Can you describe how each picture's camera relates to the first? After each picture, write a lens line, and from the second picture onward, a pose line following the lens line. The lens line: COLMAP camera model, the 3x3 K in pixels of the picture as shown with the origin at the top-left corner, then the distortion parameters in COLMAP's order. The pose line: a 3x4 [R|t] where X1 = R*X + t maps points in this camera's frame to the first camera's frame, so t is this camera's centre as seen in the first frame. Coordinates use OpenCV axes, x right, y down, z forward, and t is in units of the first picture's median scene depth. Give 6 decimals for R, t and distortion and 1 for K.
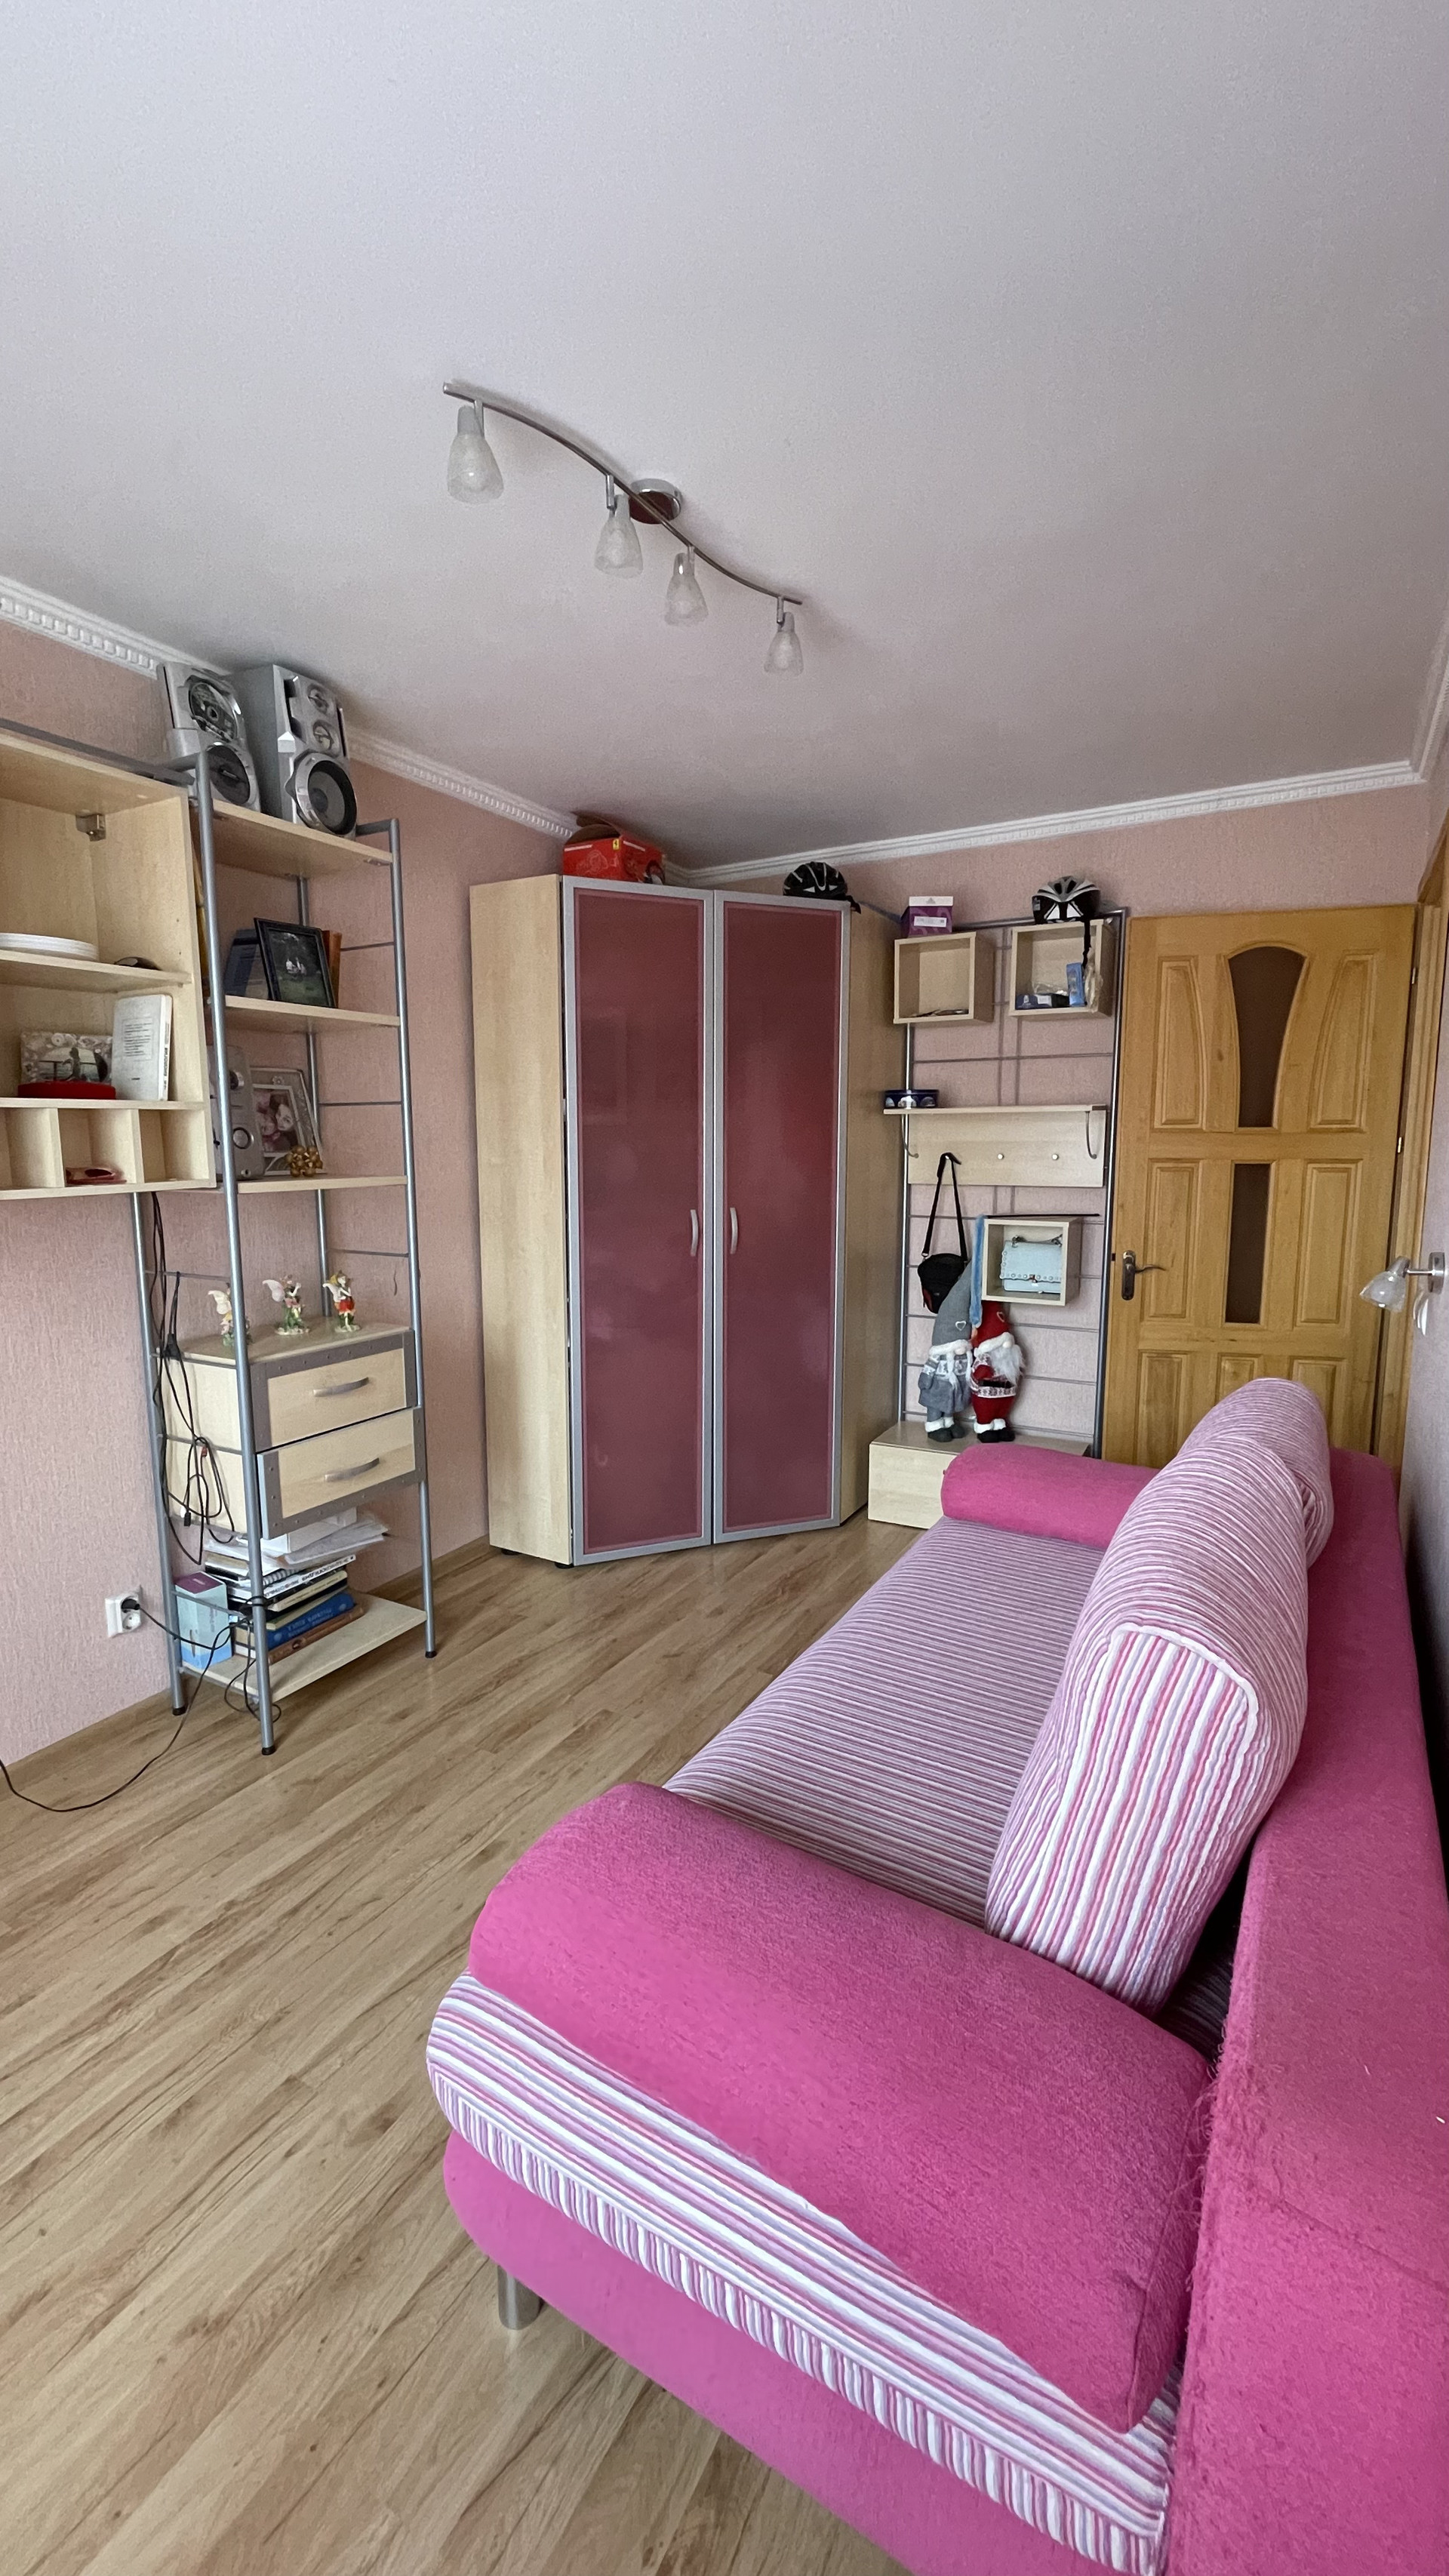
lens RADIAL K [[1036.8, 0, 726.3], [0, 1036.8, 1271.2], [0, 0, 1]] dist [-0.002653, -0.000877]
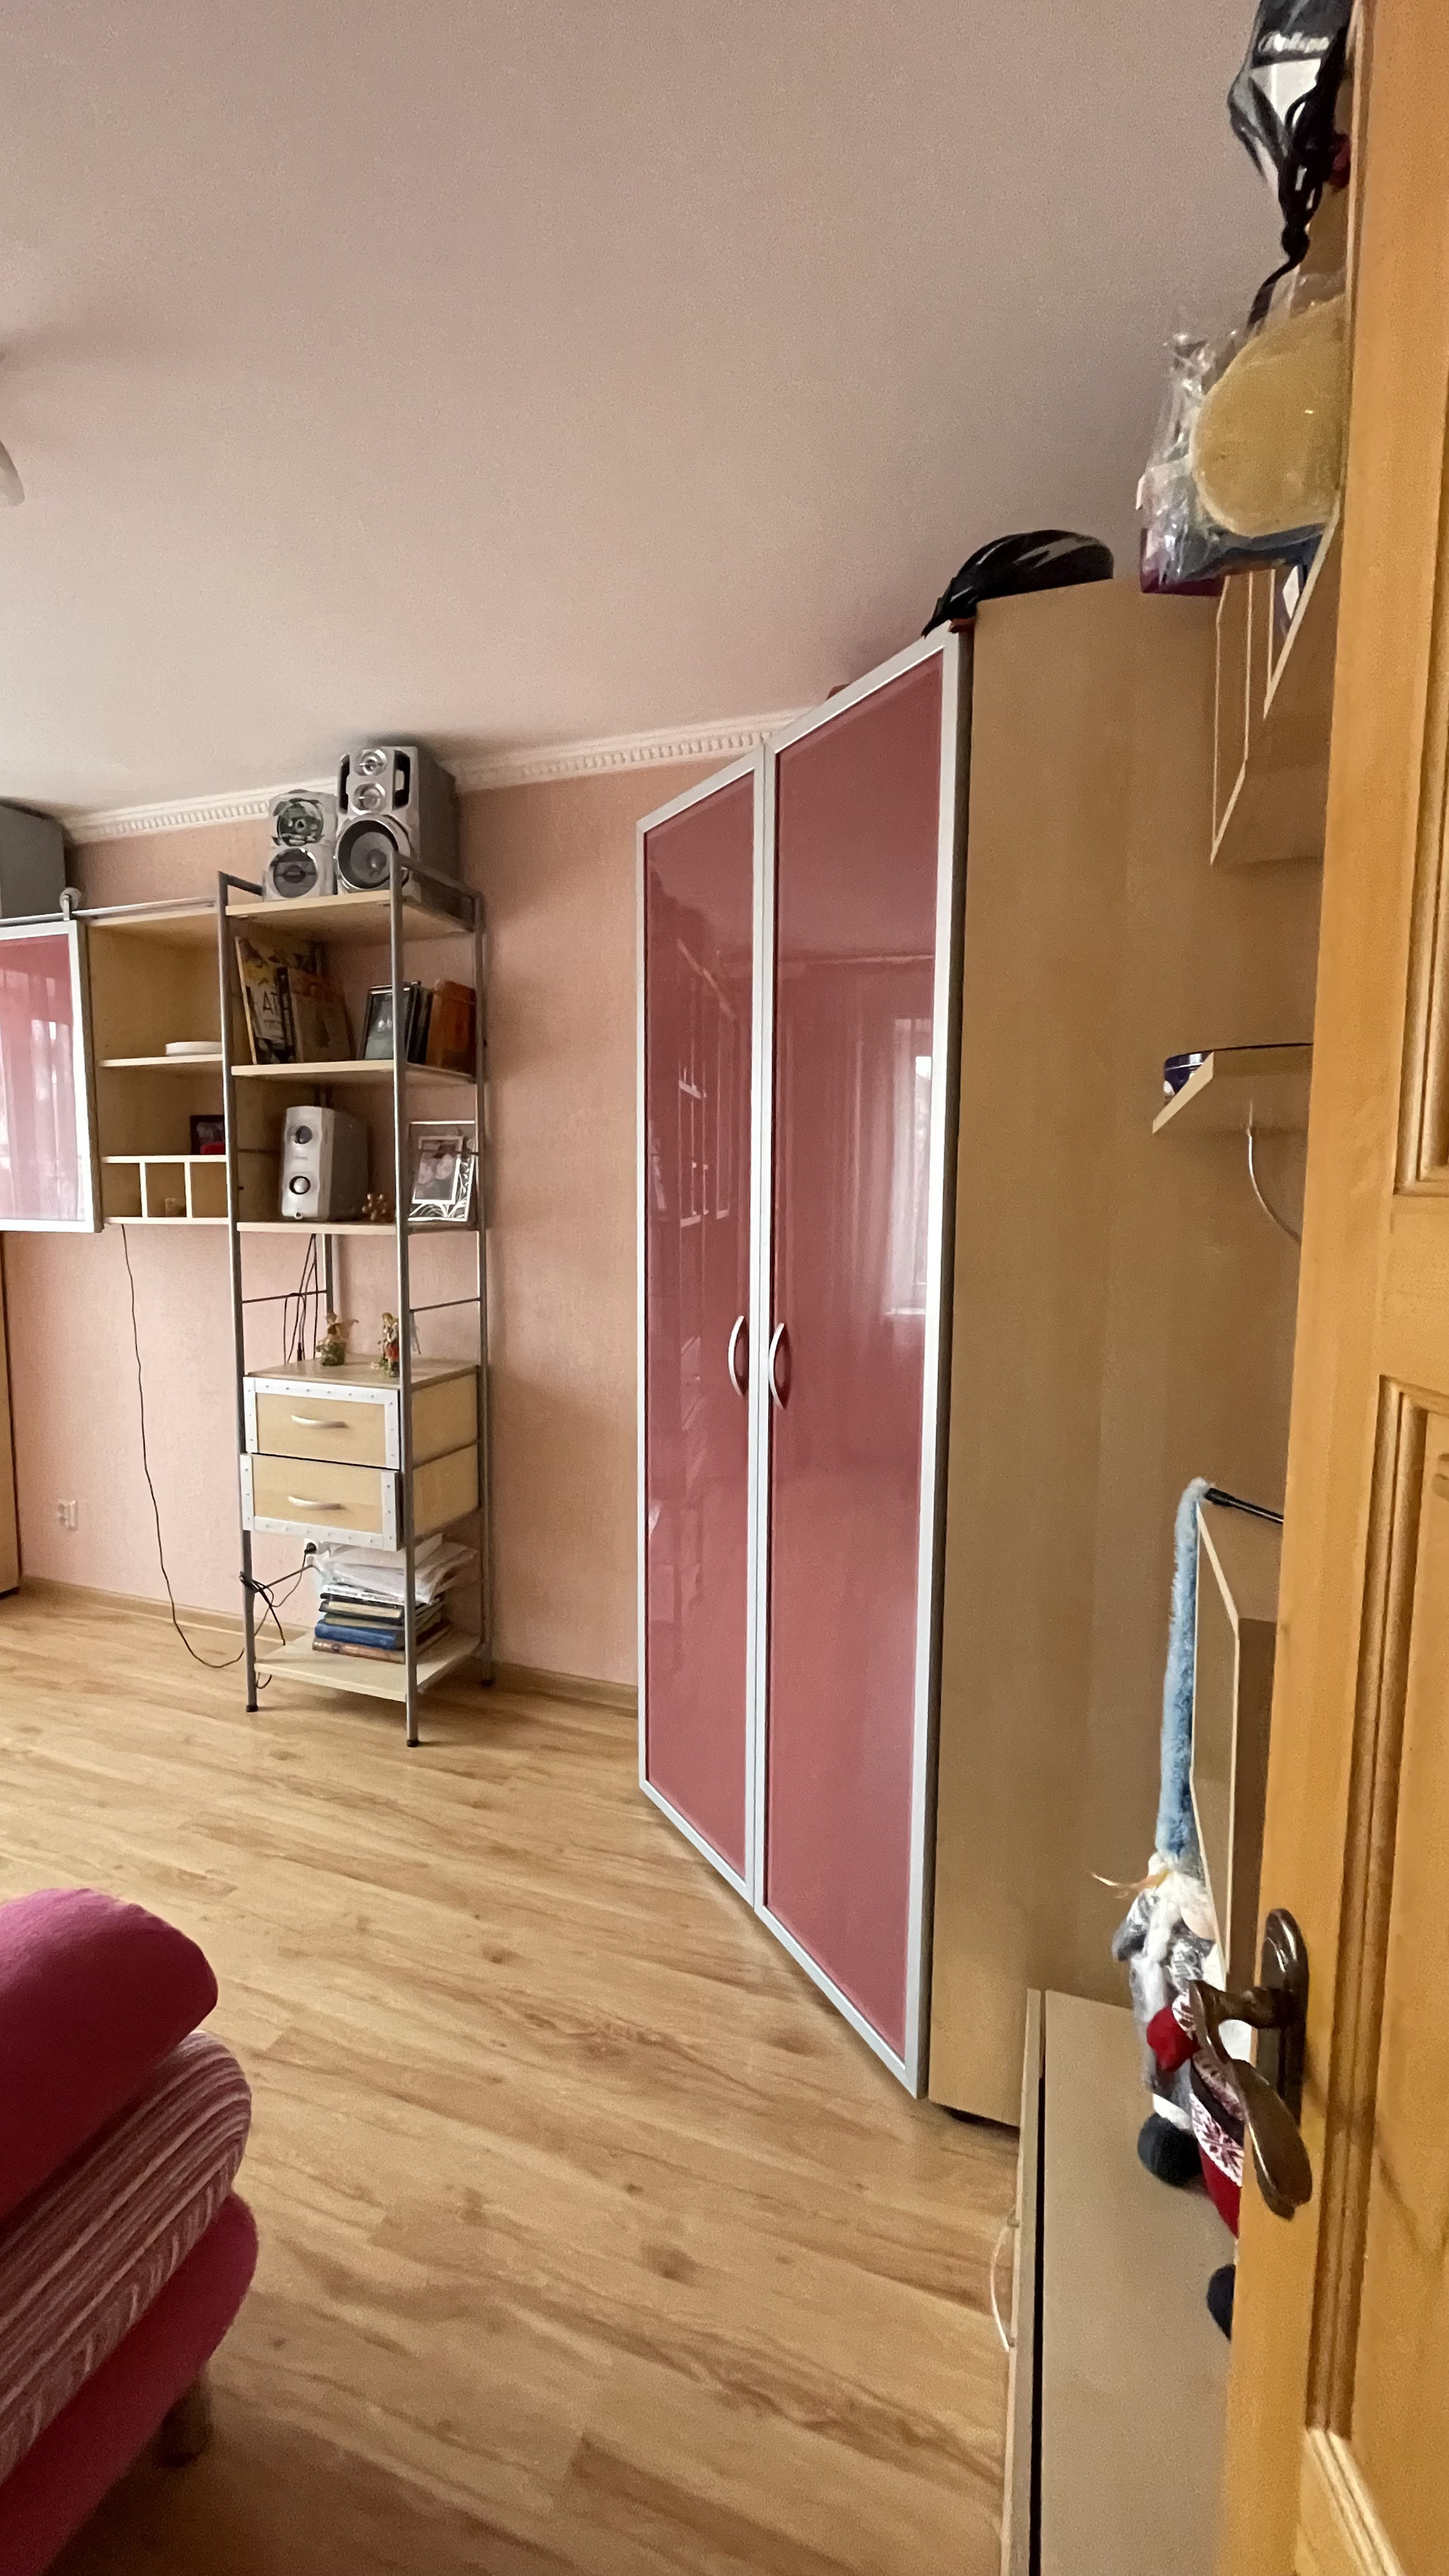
lens RADIAL K [[1036.8, 0, 742.9], [0, 1036.8, 1289.0], [0, 0, 1]] dist [-0.002653, -0.000877]
pose [[0.184840, 0.115468, -0.975962, 0.517936], [-0.137388, 0.986358, 0.090678, -0.128873], [0.973118, 0.117325, 0.198182, 0.866580]]
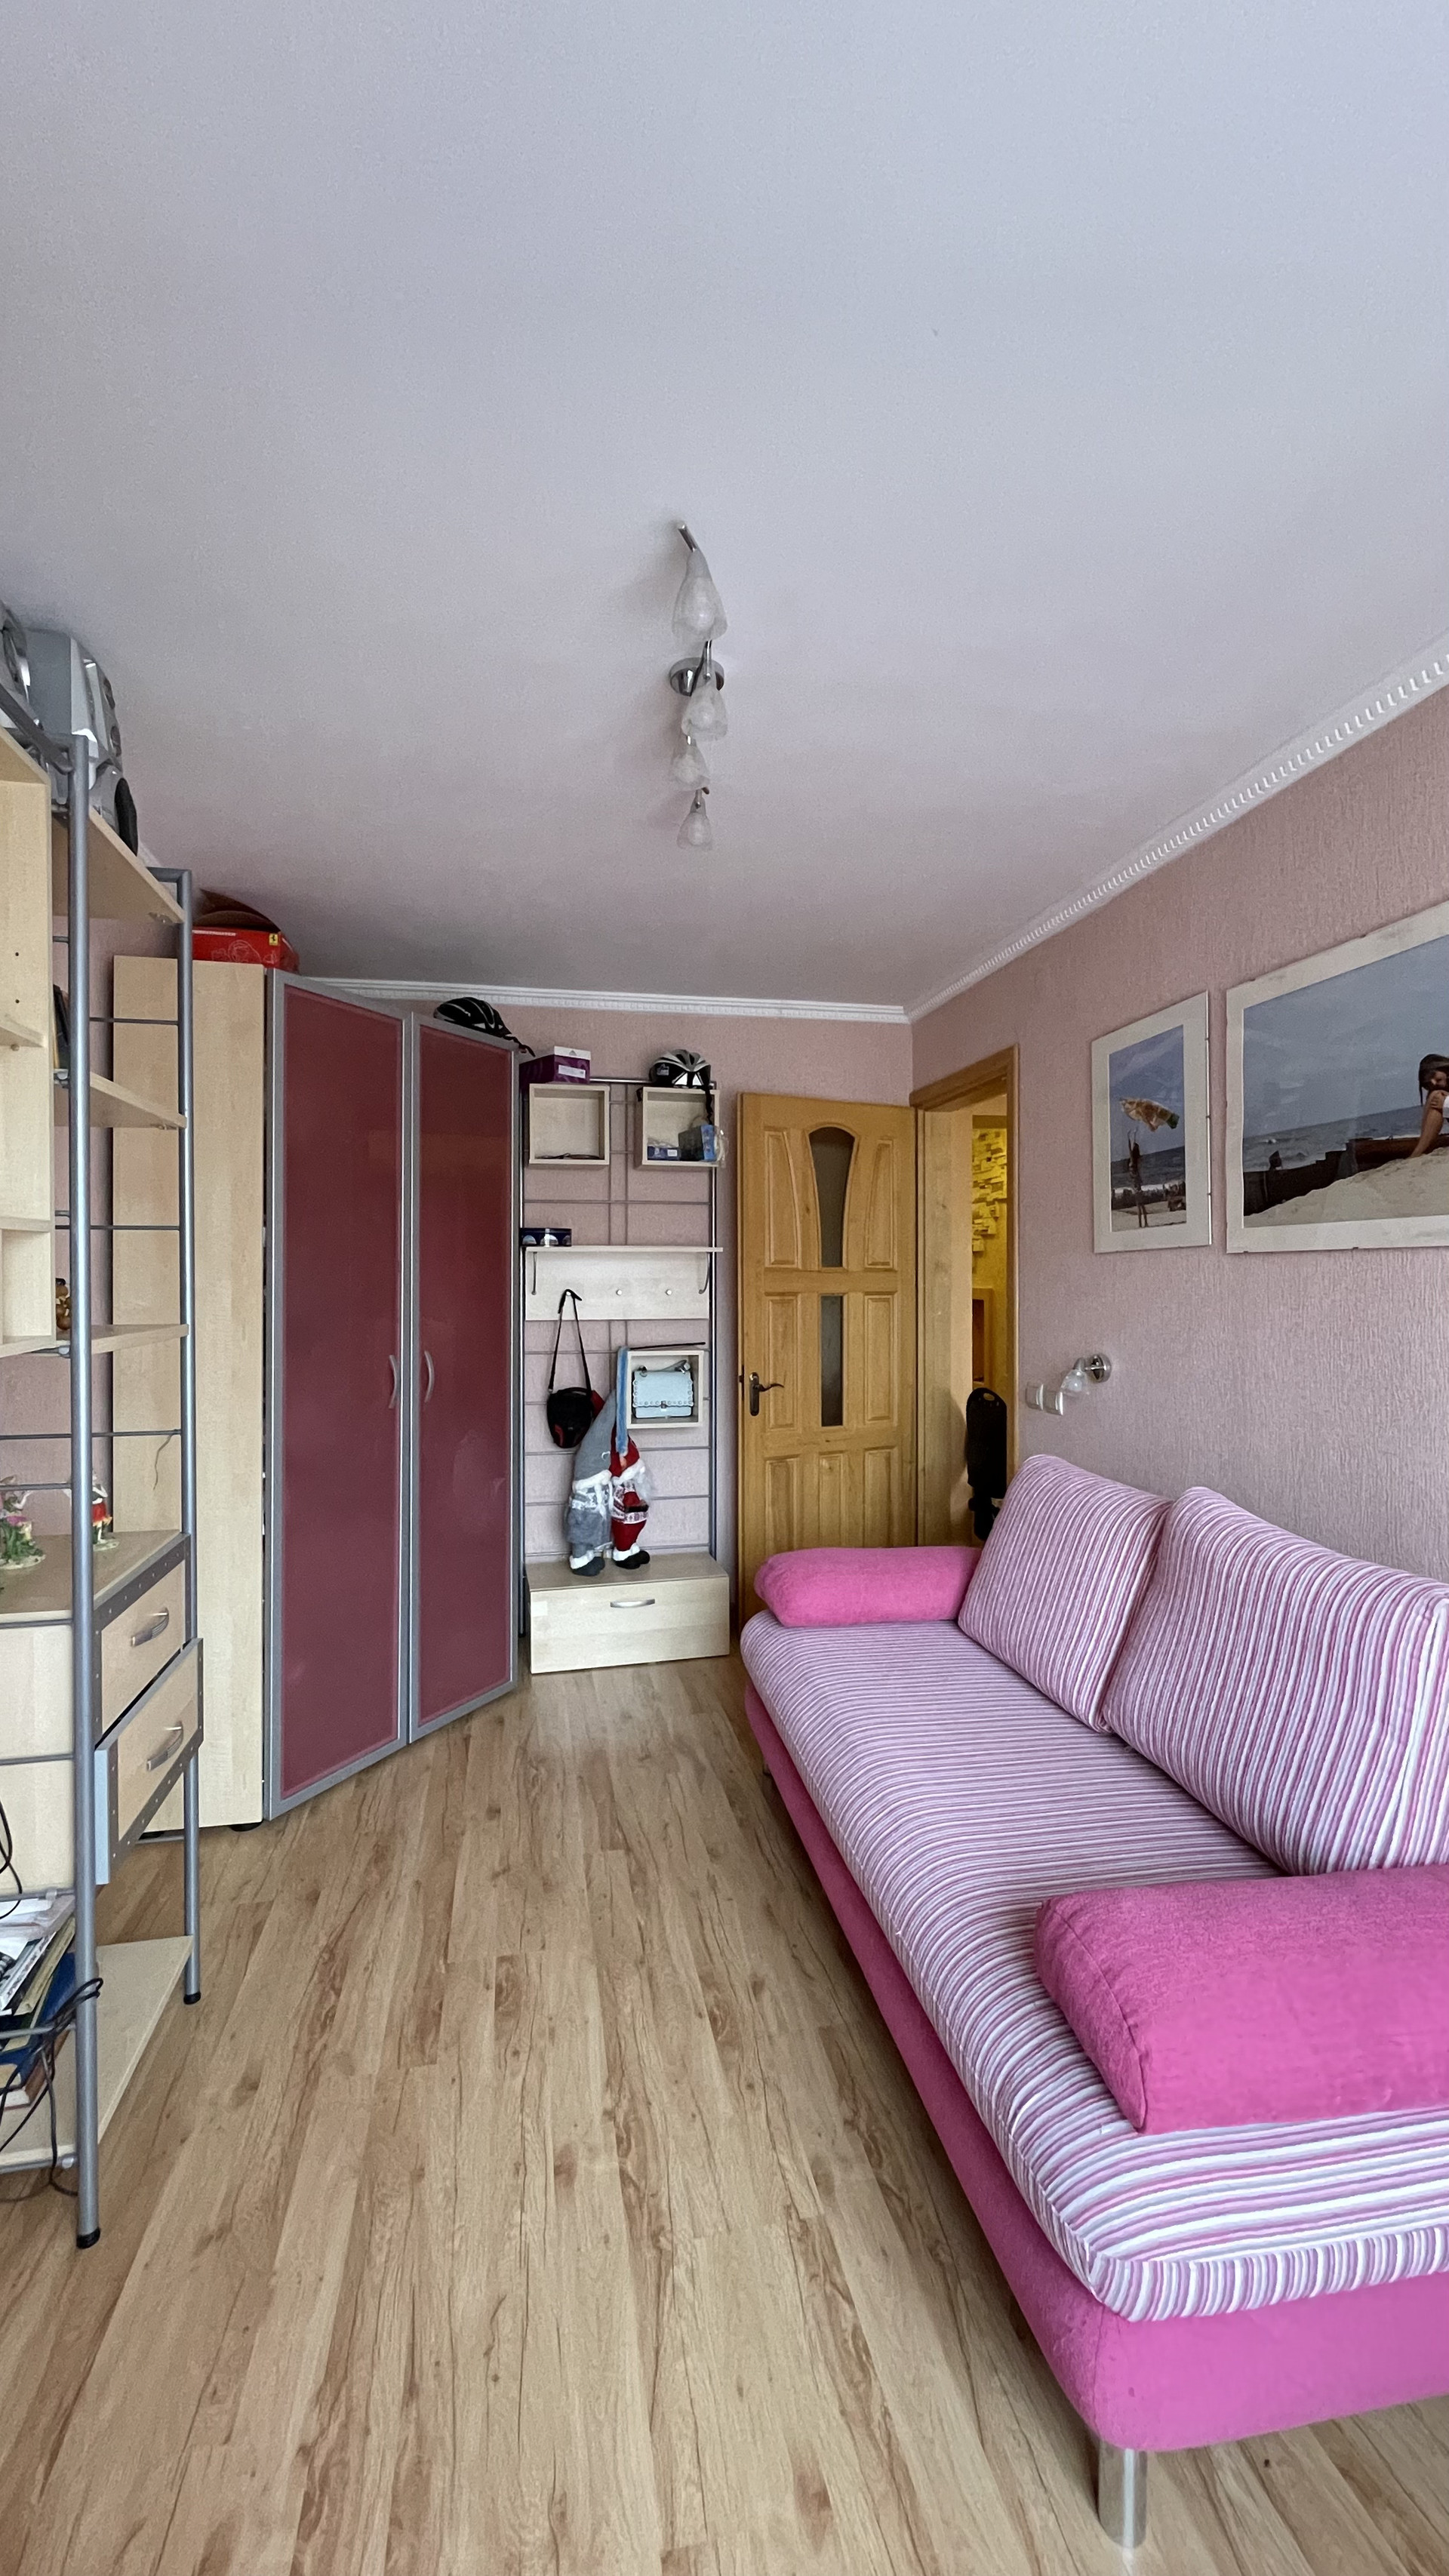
lens RADIAL K [[1036.8, 0, 723.0], [0, 1036.8, 1273.7], [0, 0, 1]] dist [-0.002653, -0.000877]
pose [[0.757563, 0.002630, 0.652757, -0.388257], [0.081782, 0.991730, -0.098909, -0.017427], [-0.647619, 0.128313, 0.751083, 0.140711]]
